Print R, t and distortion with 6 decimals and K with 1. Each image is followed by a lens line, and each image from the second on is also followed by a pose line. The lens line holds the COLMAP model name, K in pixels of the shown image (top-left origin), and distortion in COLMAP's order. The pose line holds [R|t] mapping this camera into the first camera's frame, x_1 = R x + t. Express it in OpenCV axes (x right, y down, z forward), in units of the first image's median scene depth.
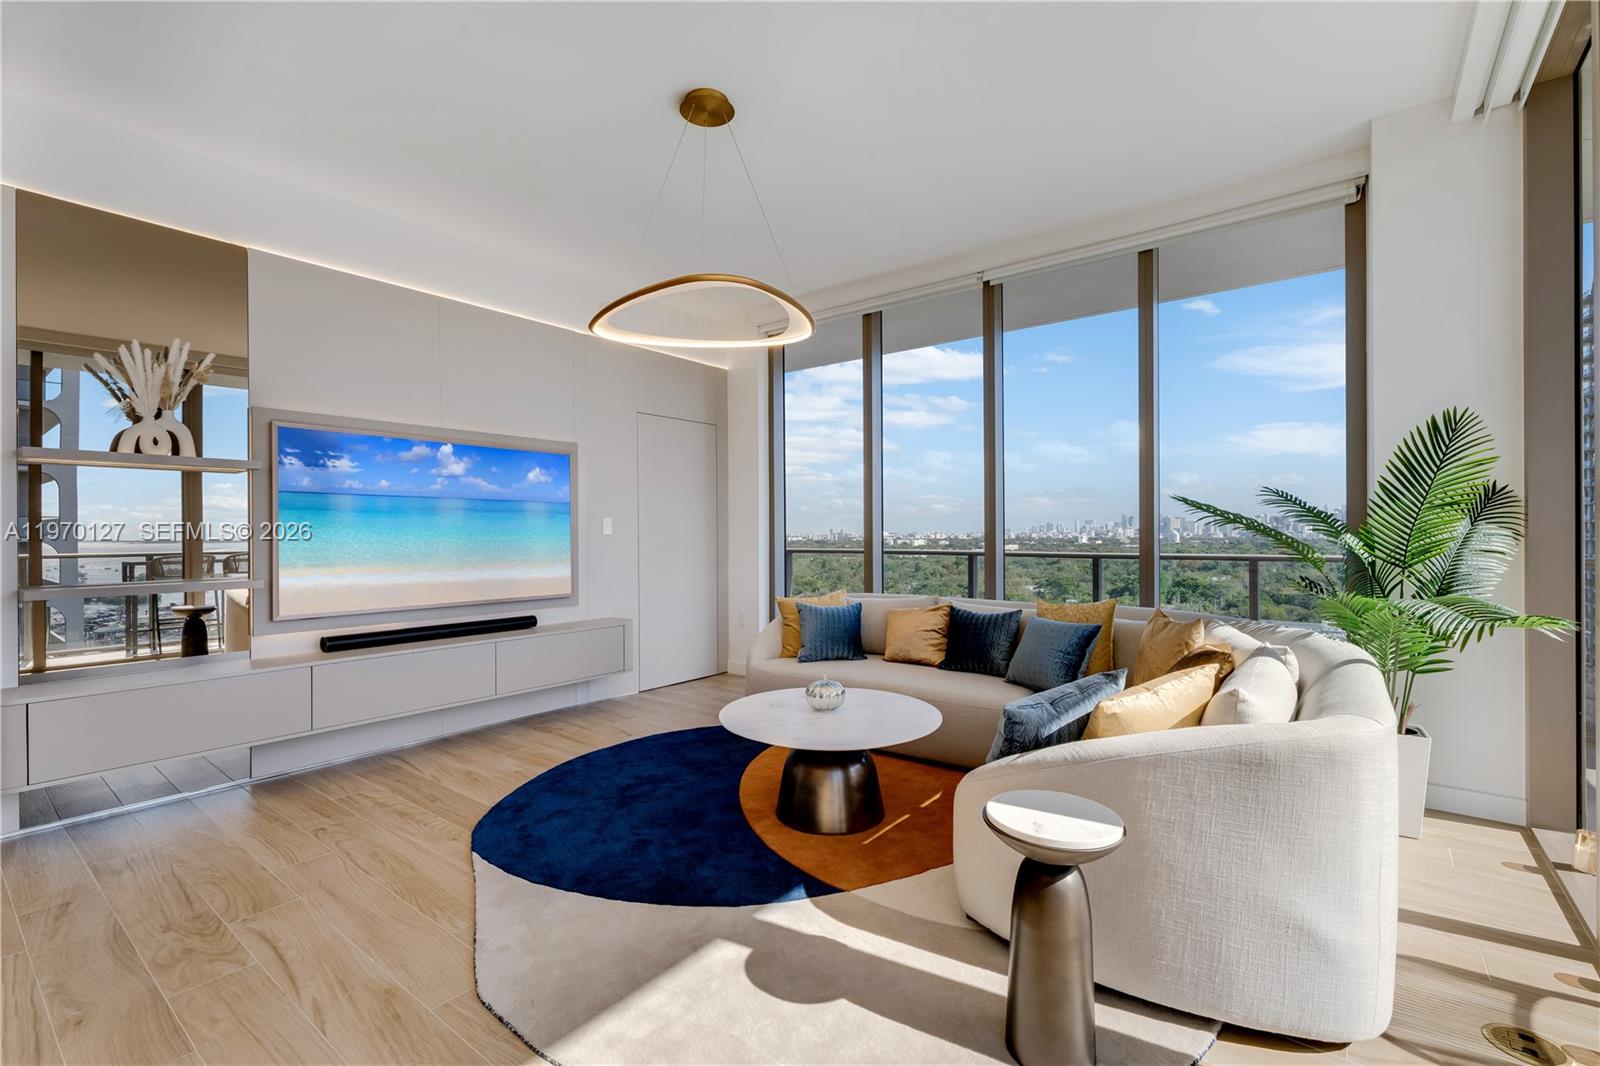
lens RADIAL K [[713.2, 0, 796.6], [0, 713.2, 534.5], [0, 0, 1]] dist [0.005088, -0.000664]
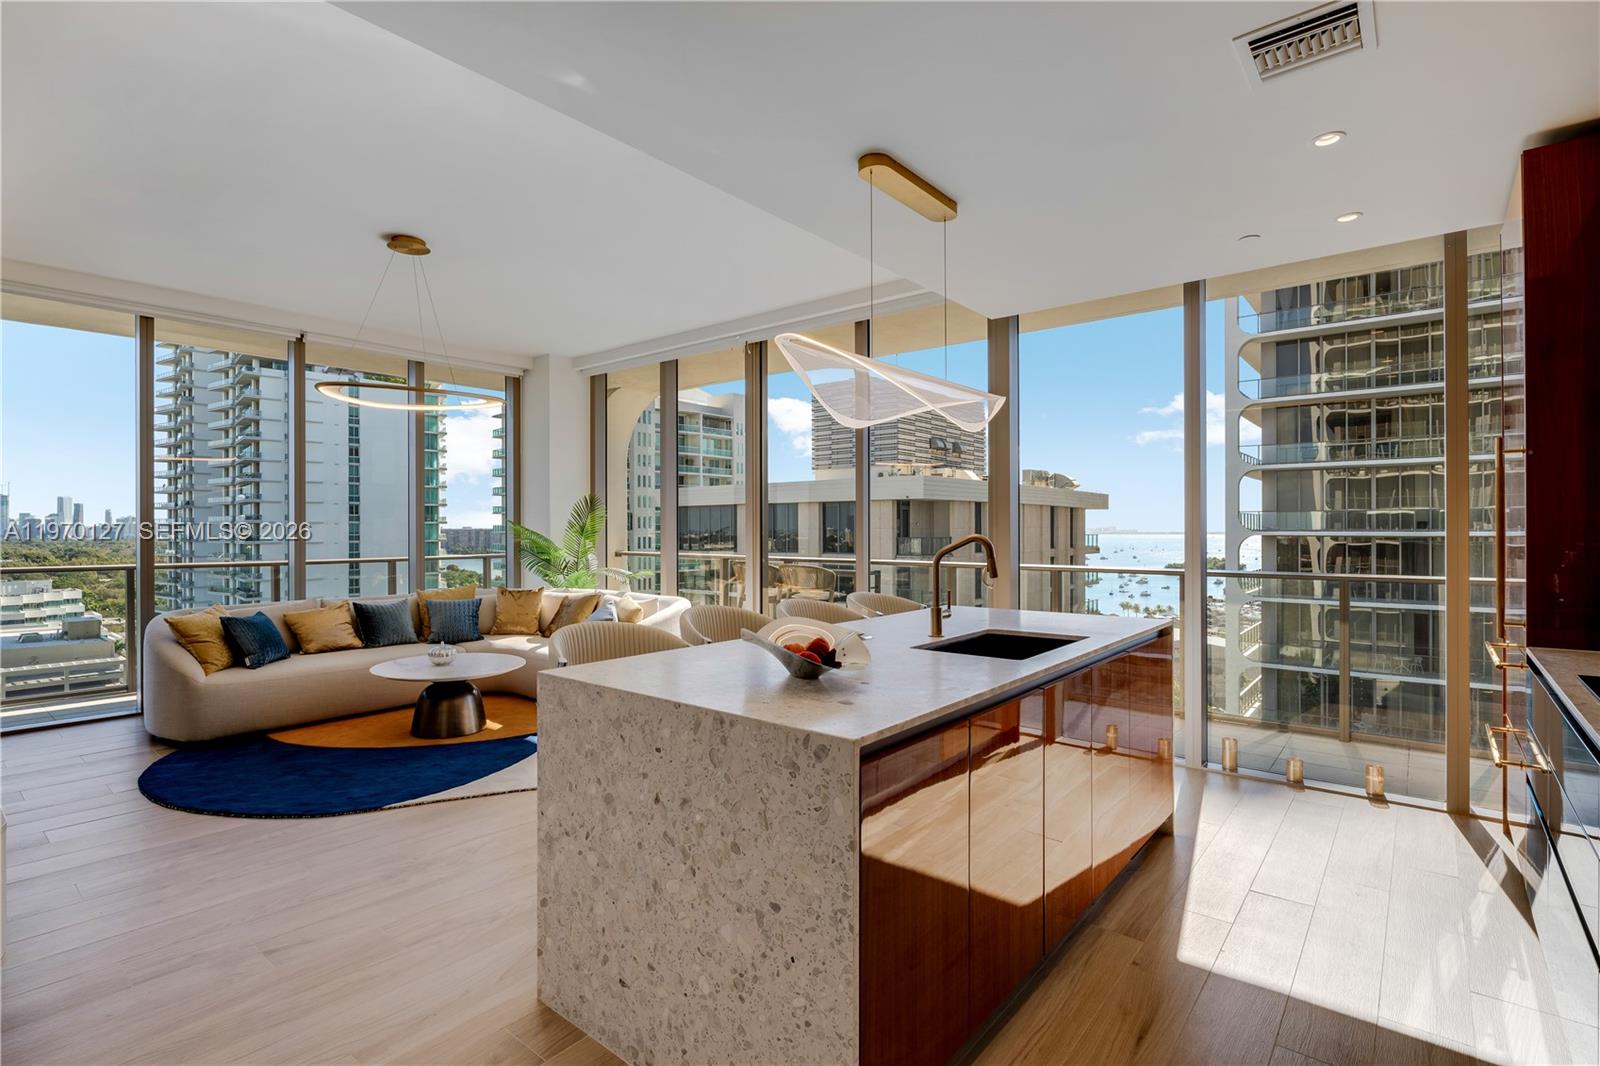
lens RADIAL K [[762.1, 0, 791.2], [0, 762.1, 528.9], [0, 0, 1]] dist [-0.001138, -0.003316]
pose [[0.036115, 0.006055, 0.999329, -1.216666], [0.004389, 0.999971, -0.006217, -0.024990], [-0.999338, 0.004611, 0.036087, 0.151218]]
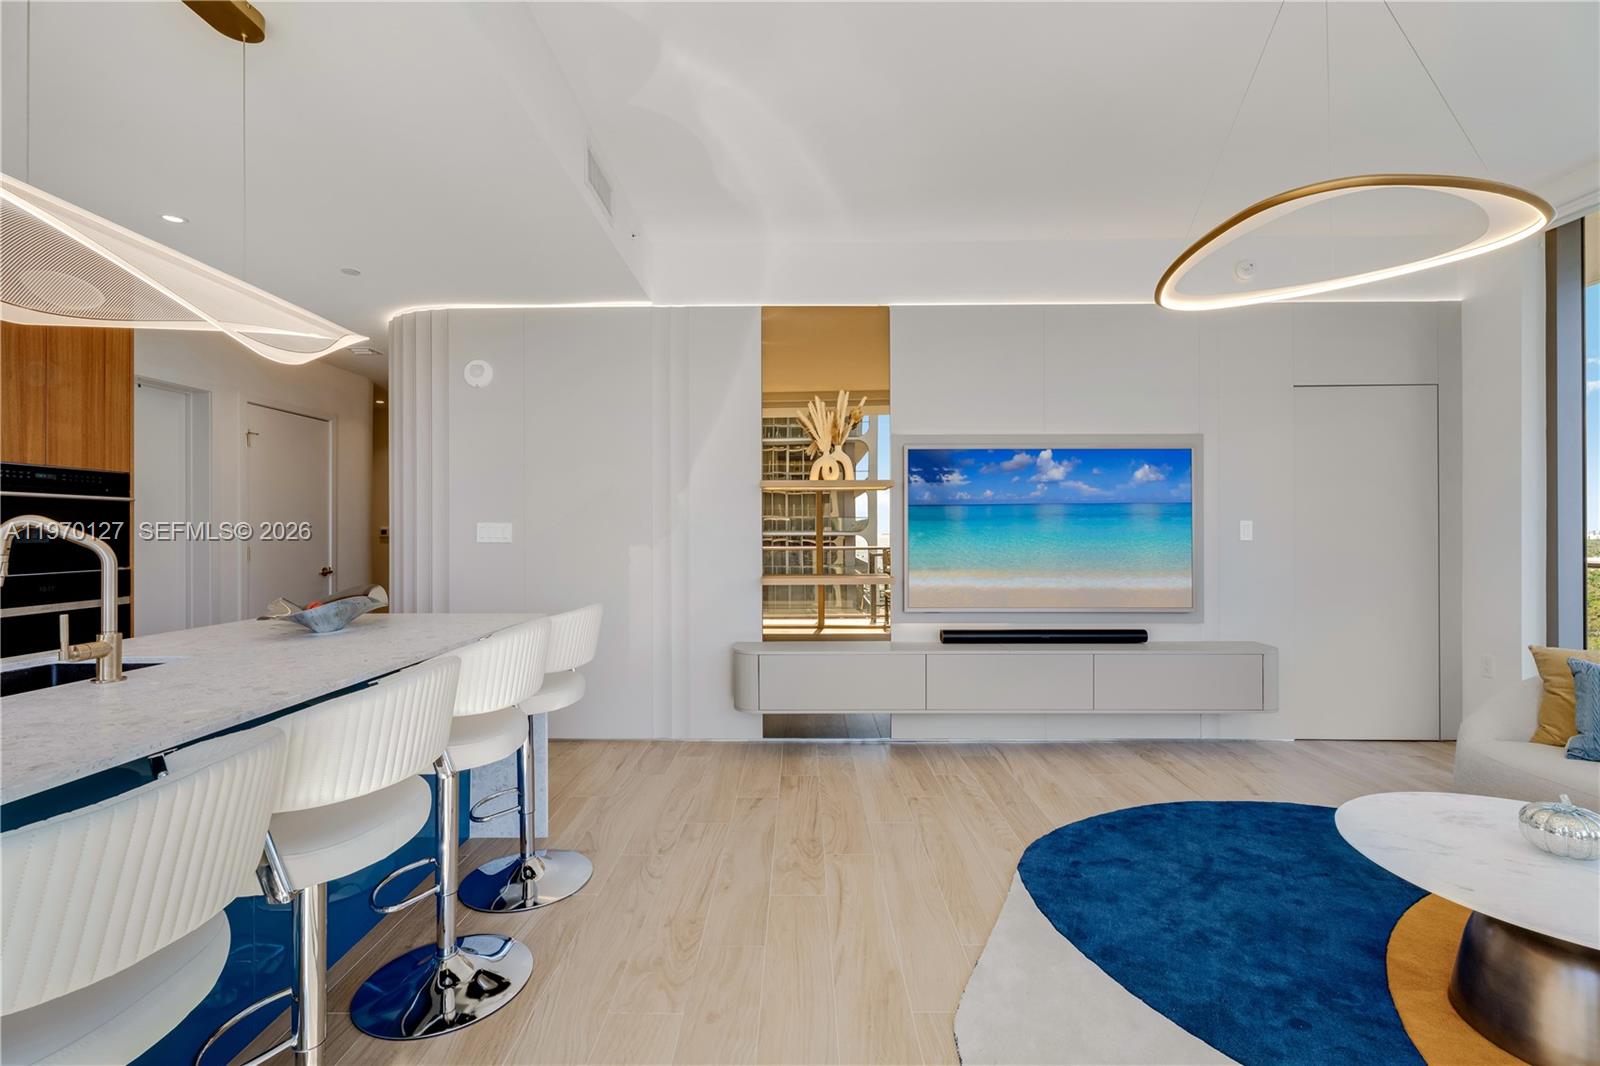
lens RADIAL K [[713.2, 0, 787.0], [0, 713.2, 527.7], [0, 0, 1]] dist [0.005088, -0.000664]
pose [[0.603501, -0.002160, -0.797360, 0.098092], [0.000188, 0.999997, -0.002566, -0.016430], [0.797363, 0.001398, 0.603499, 0.108556]]
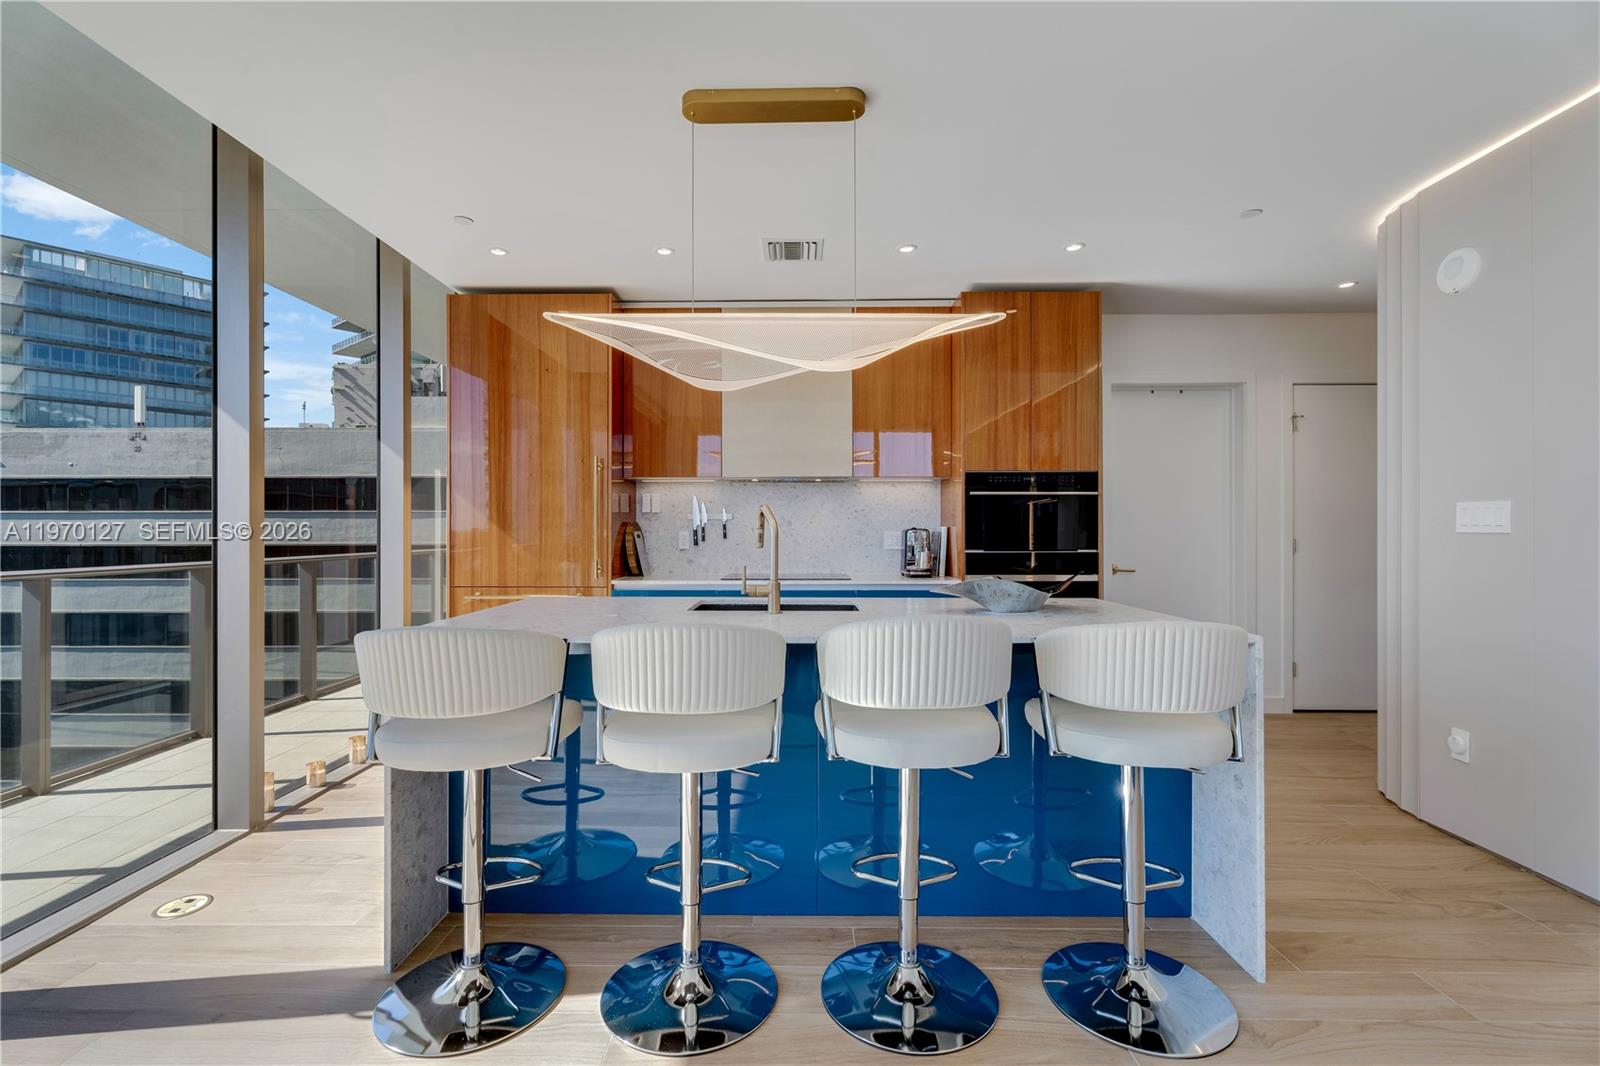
lens RADIAL K [[700.8, 0, 796.7], [0, 700.8, 533.7], [0, 0, 1]] dist [0.001095, -0.003115]
pose [[-0.791731, 0.007102, -0.610828, -0.118583], [0.003829, 0.999970, 0.006664, -0.002531], [0.610857, 0.002938, -0.791735, 0.546294]]
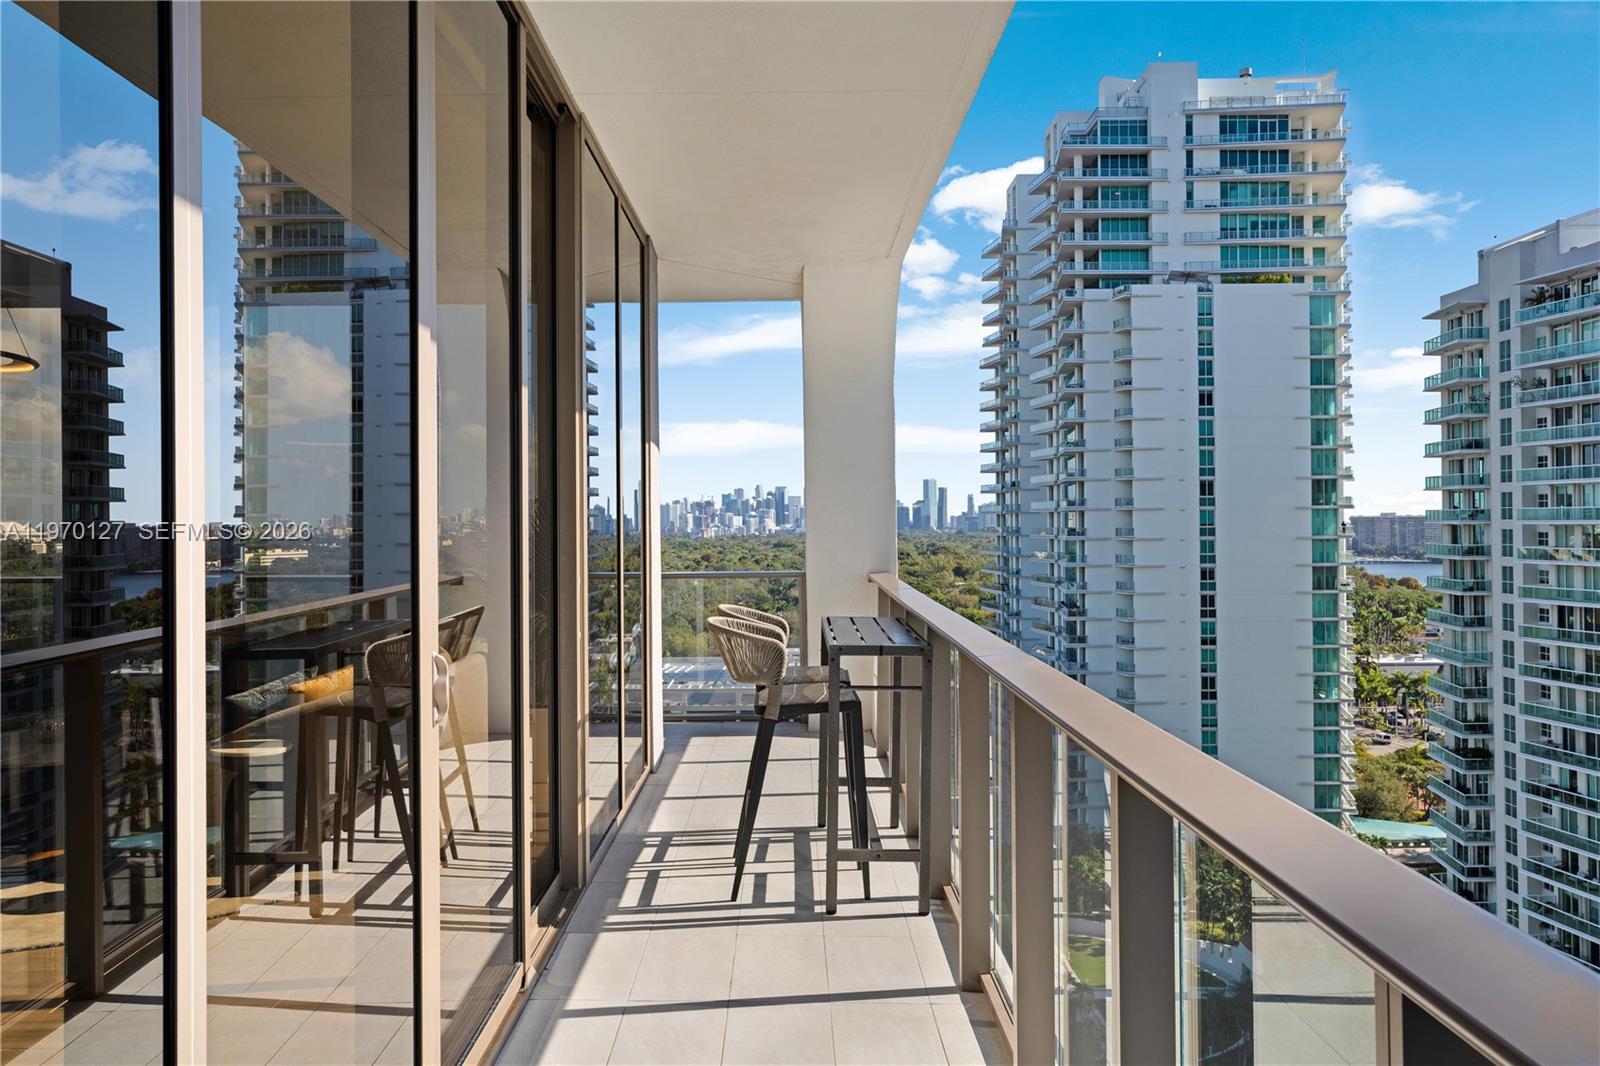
lens RADIAL K [[1280.6, 0, 784.4], [0, 1280.6, 512.6], [0, 0, 1]] dist [-0.009690, 0.036207]
pose [[0.791486, 0.004762, 0.611169, -0.189356], [0.003913, 0.999910, -0.012858, -0.054582], [-0.611175, 0.012569, 0.791396, -0.909115]]
